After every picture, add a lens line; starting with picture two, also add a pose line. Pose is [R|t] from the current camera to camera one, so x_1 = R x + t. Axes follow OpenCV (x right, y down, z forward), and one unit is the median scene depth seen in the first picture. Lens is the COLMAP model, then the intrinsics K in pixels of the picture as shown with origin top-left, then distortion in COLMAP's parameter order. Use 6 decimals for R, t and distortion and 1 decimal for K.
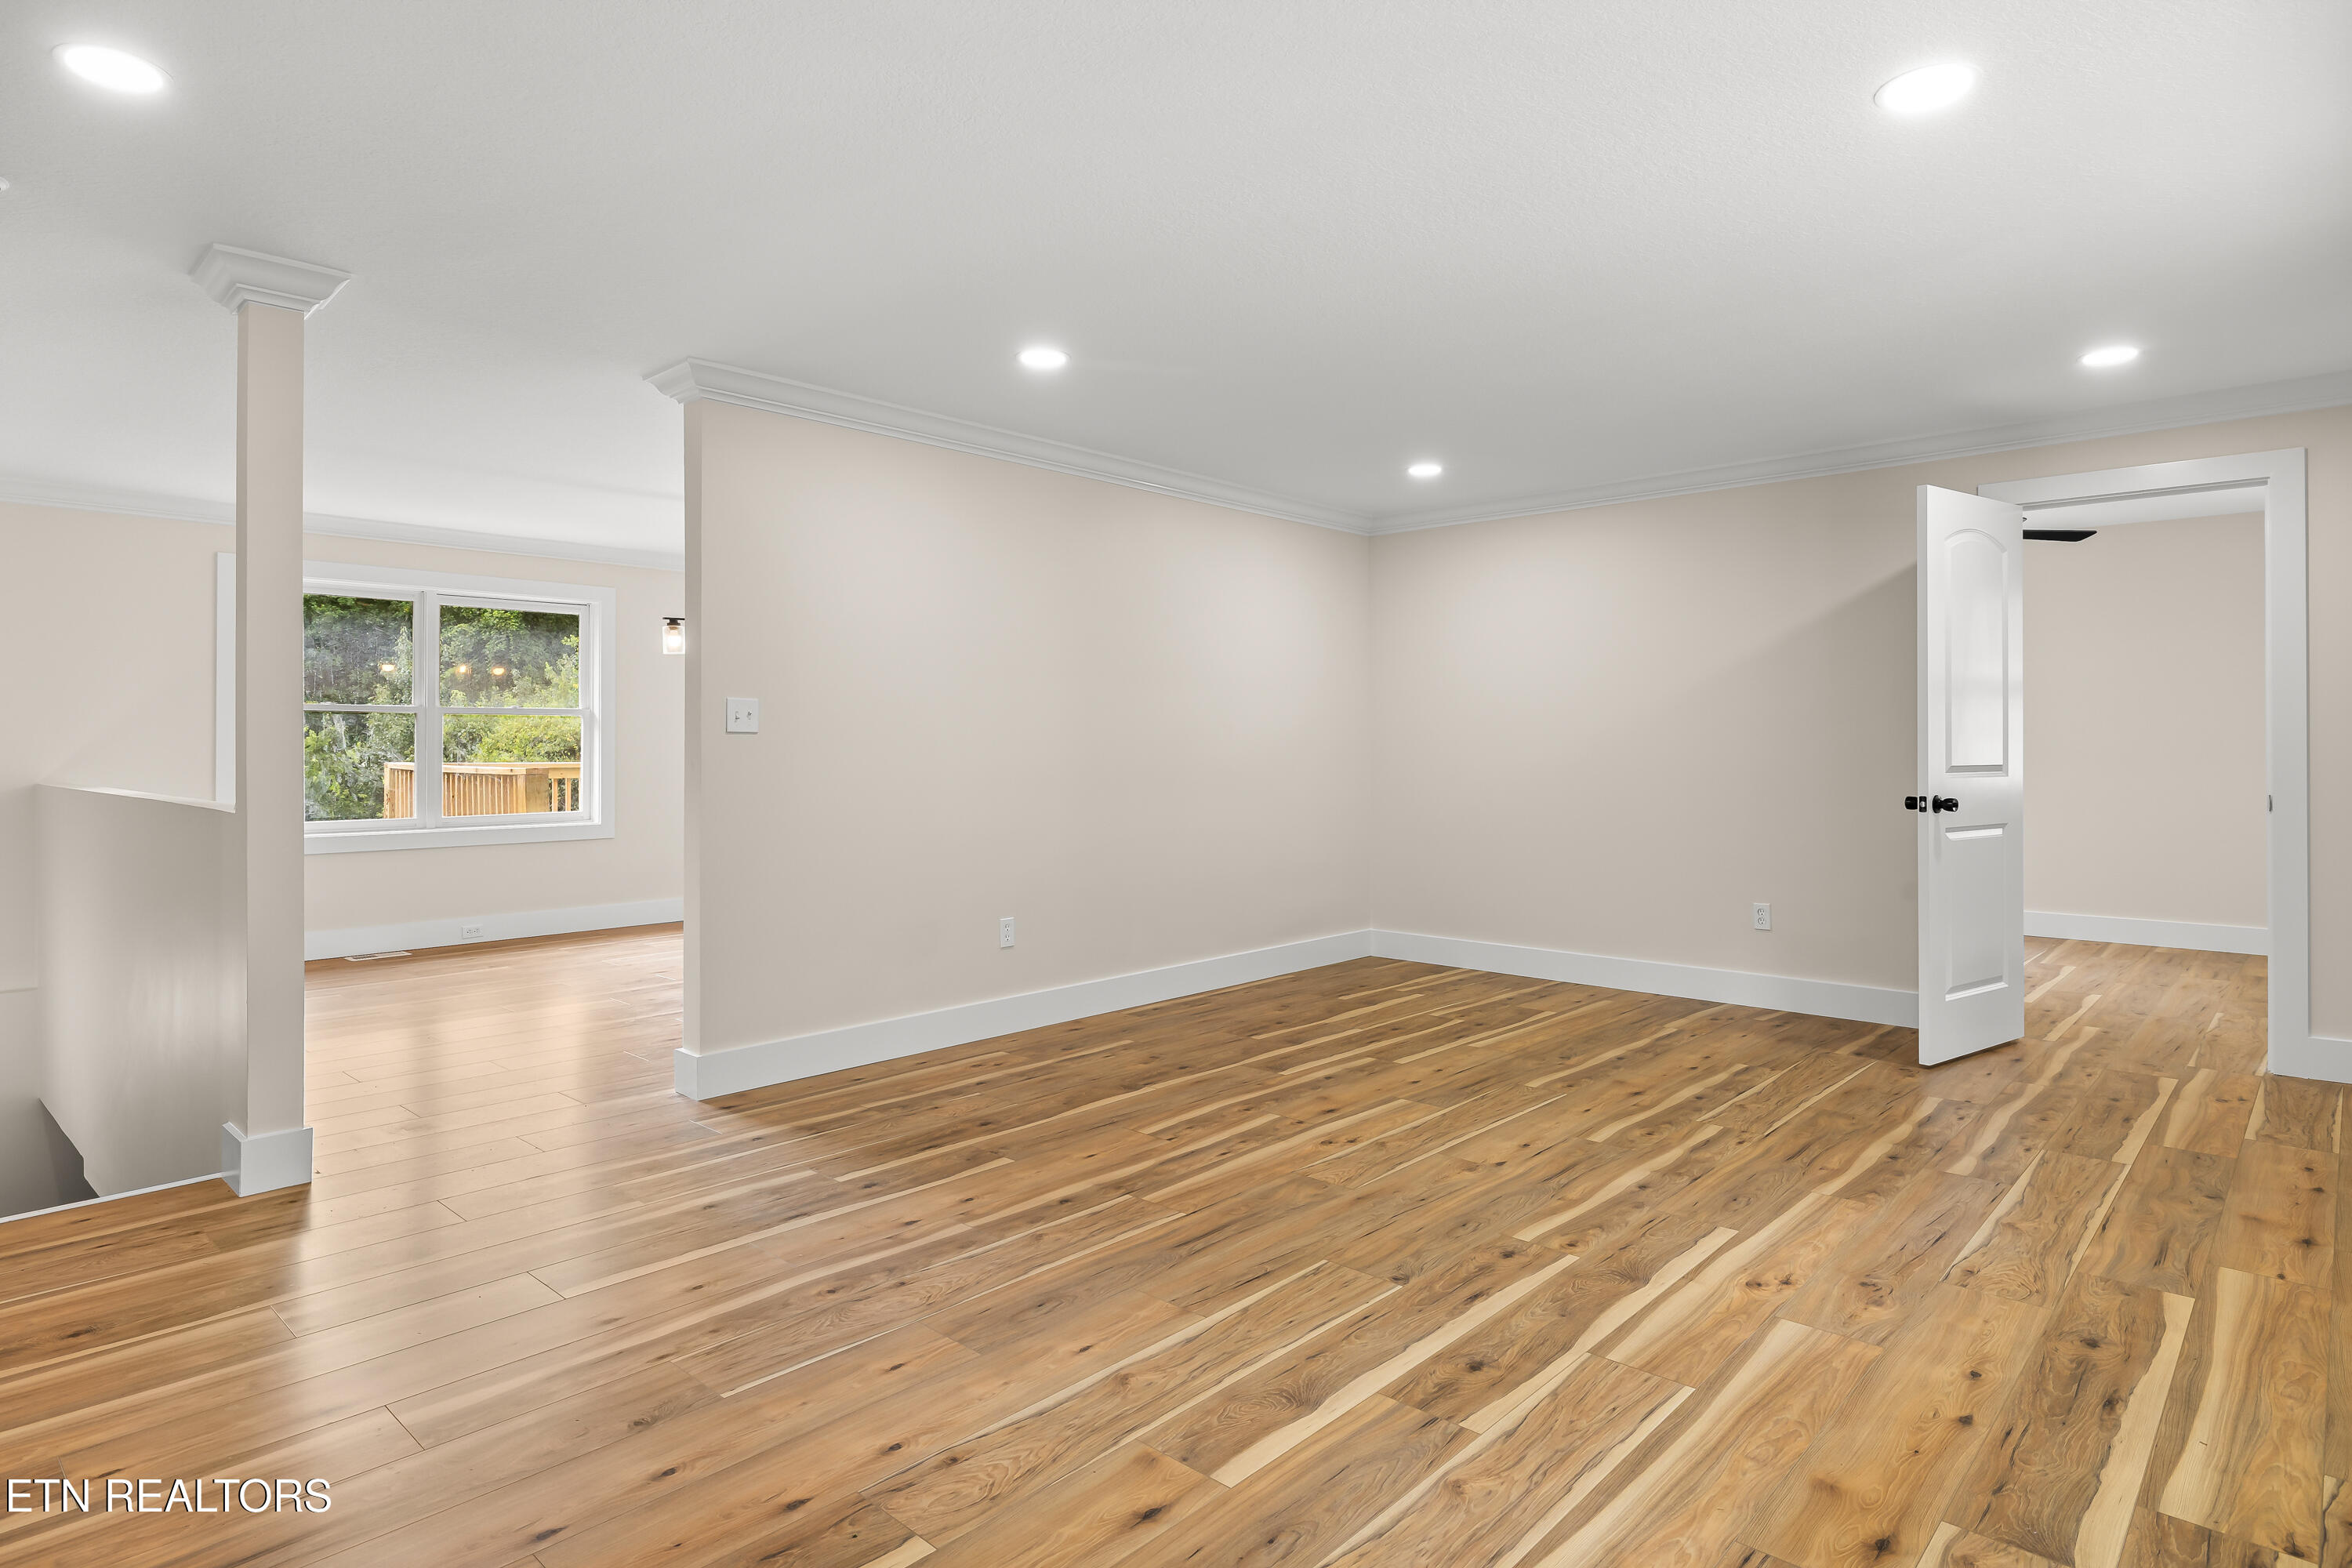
lens RADIAL K [[1280.4, 0, 1161.8], [0, 1280.4, 774.3], [0, 0, 1]] dist [0.004693, -0.000997]
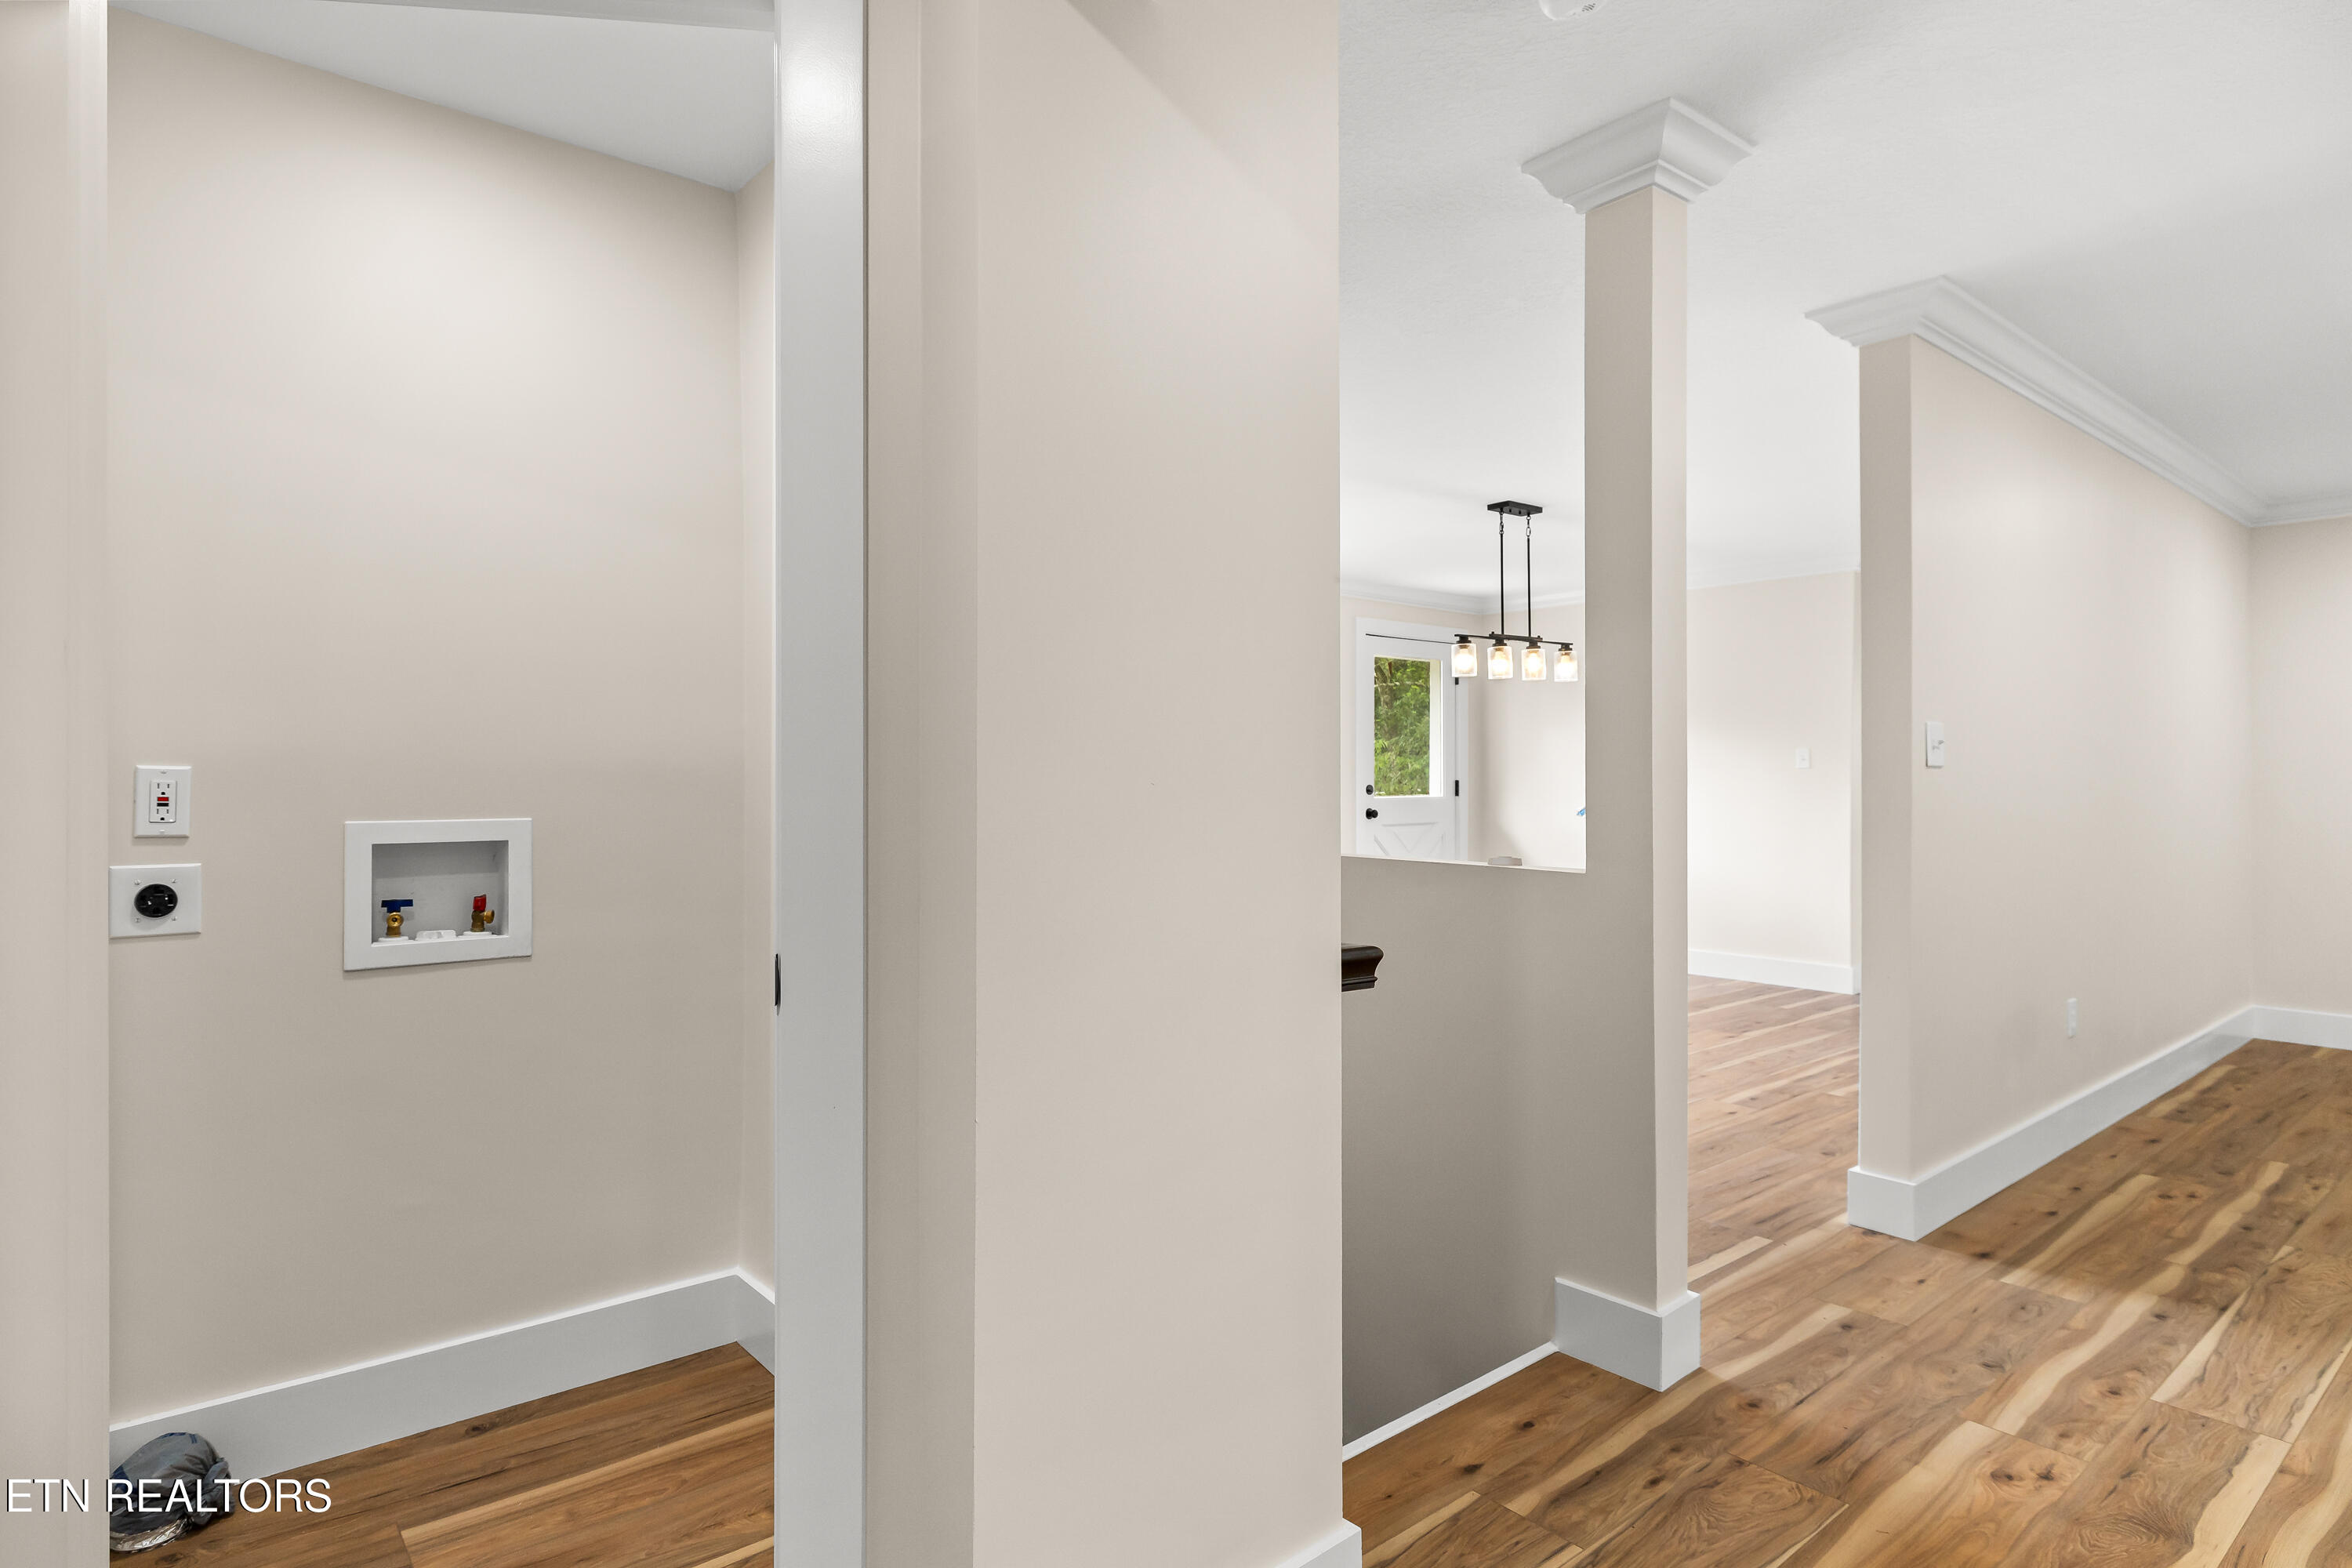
lens RADIAL K [[1280.4, 0, 1176.5], [0, 1280.4, 777.2], [0, 0, 1]] dist [0.004693, -0.000997]
pose [[0.992907, -0.001985, -0.118873, -0.978680], [-0.001272, 0.999626, -0.027311, -0.003760], [0.118883, 0.027269, 0.992534, 0.245258]]
